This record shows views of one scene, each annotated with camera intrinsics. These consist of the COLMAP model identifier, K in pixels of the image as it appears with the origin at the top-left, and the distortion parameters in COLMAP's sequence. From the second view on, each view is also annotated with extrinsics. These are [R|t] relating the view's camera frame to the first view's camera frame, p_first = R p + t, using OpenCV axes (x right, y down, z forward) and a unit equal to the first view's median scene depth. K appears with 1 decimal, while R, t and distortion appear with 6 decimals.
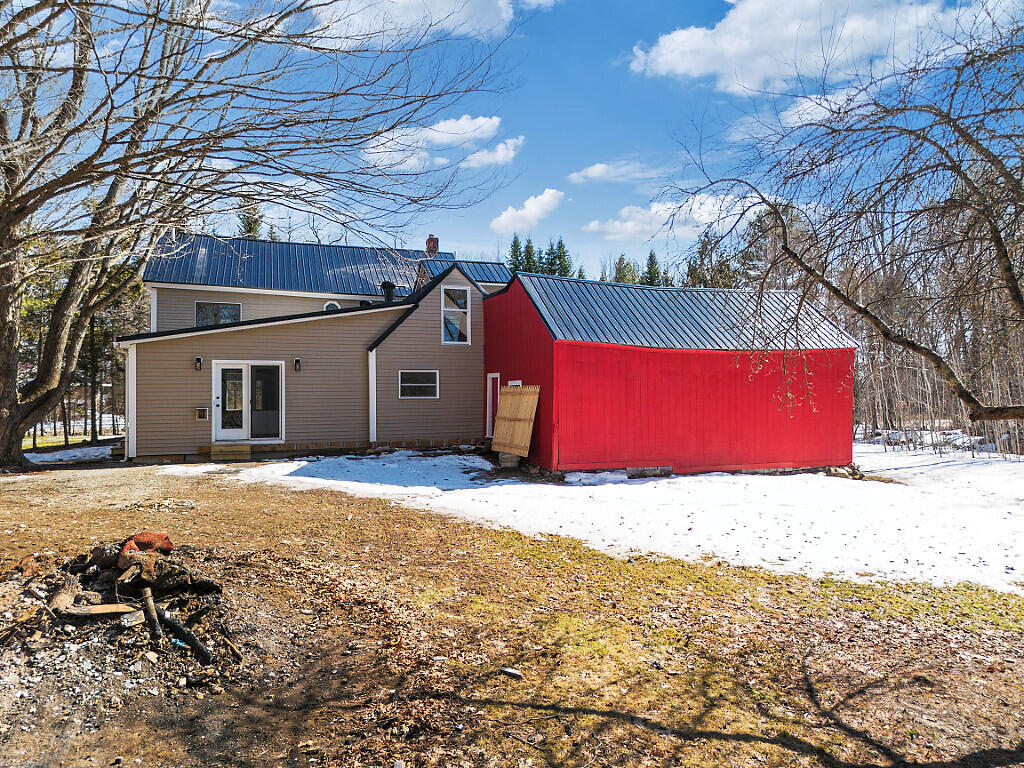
lens RADIAL K [[720.3, 0, 512.0], [0, 720.3, 384.0], [0, 0, 1]] dist [0.074068, -0.071654]
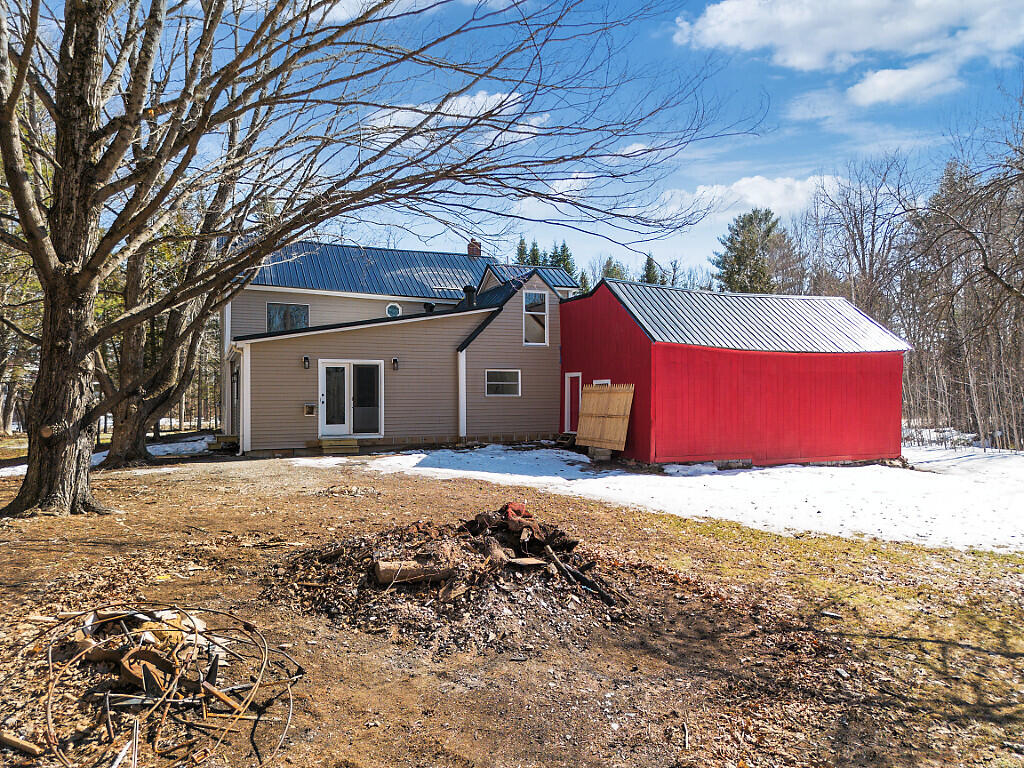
lens RADIAL K [[720.3, 0, 512.0], [0, 720.3, 384.0], [0, 0, 1]] dist [0.074068, -0.071654]
pose [[0.998329, 0.003165, 0.057695, -0.194636], [-0.003177, 0.999995, 0.000114, 0.002101], [-0.057694, -0.000297, 0.998334, -0.065346]]
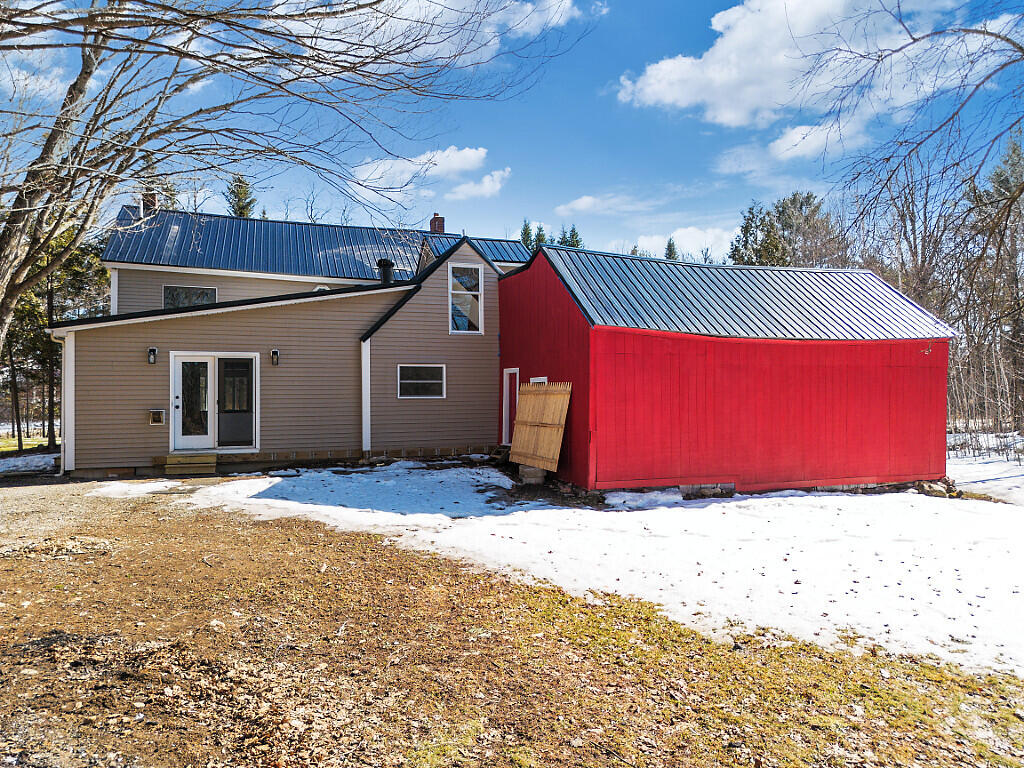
lens RADIAL K [[720.3, 0, 512.0], [0, 720.3, 384.0], [0, 0, 1]] dist [0.074068, -0.071654]
pose [[0.999987, 0.000954, -0.005076, -0.022516], [-0.000938, 0.999994, 0.003192, 0.000813], [0.005079, -0.003187, 0.999982, 0.182374]]
